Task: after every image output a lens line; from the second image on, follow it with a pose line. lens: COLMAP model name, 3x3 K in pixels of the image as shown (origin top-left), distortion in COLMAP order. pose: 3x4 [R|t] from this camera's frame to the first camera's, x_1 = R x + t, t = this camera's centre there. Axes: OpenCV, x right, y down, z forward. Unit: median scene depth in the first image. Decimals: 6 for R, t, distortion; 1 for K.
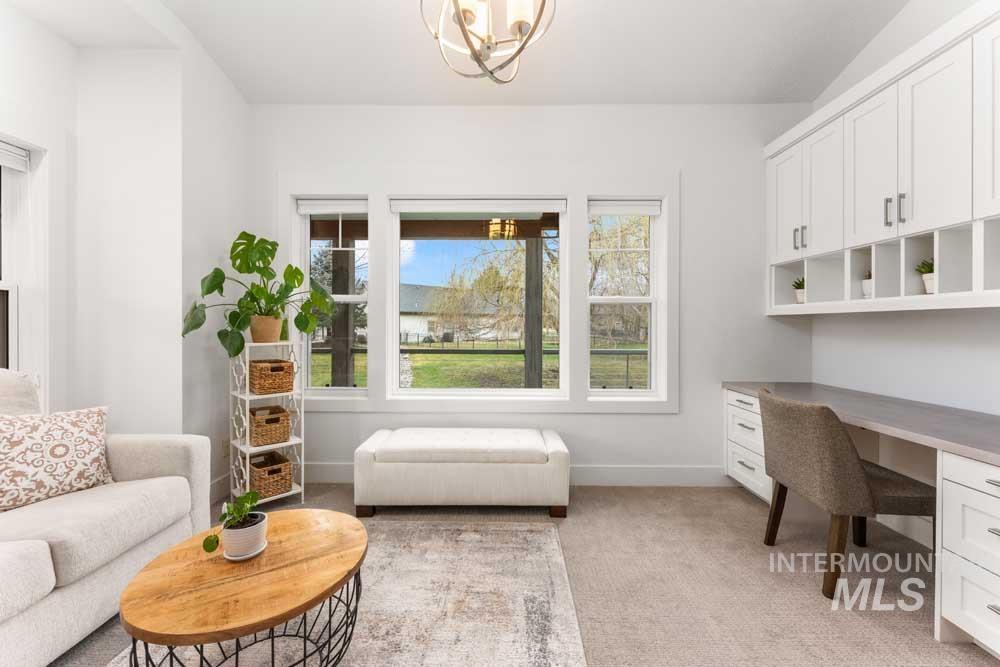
lens RADIAL K [[409.7, 0, 501.6], [0, 409.7, 329.4], [0, 0, 1]] dist [-0.002624, -0.001097]
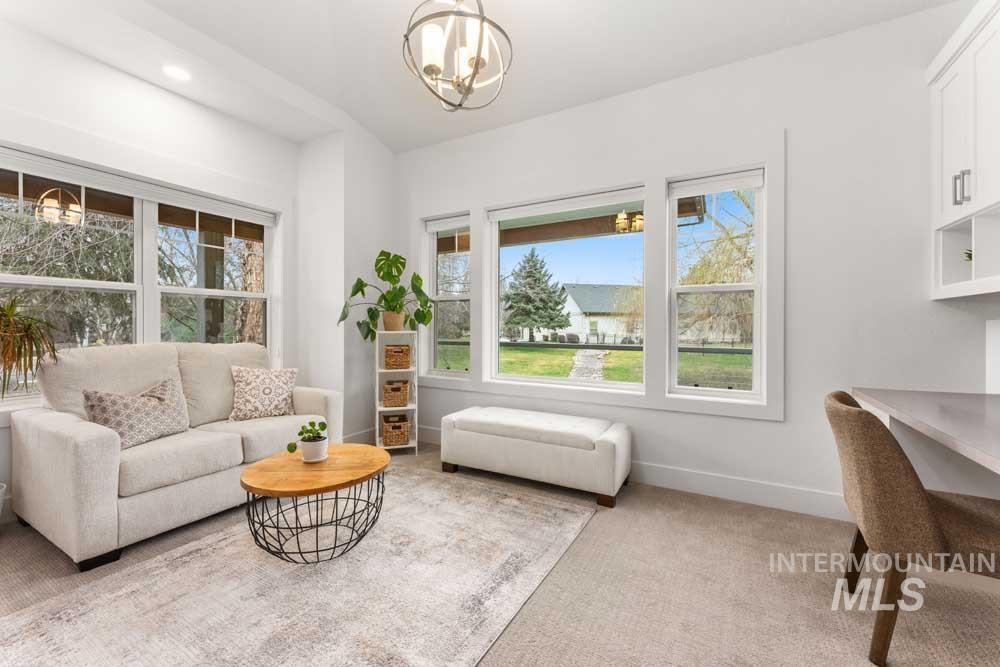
lens RADIAL K [[409.7, 0, 496.6], [0, 409.7, 329.8], [0, 0, 1]] dist [-0.002624, -0.001097]
pose [[0.870555, 0.003681, -0.492057, 0.400639], [-0.005170, 0.999985, -0.001665, 0.028794], [0.492043, 0.003994, 0.870562, -0.007904]]
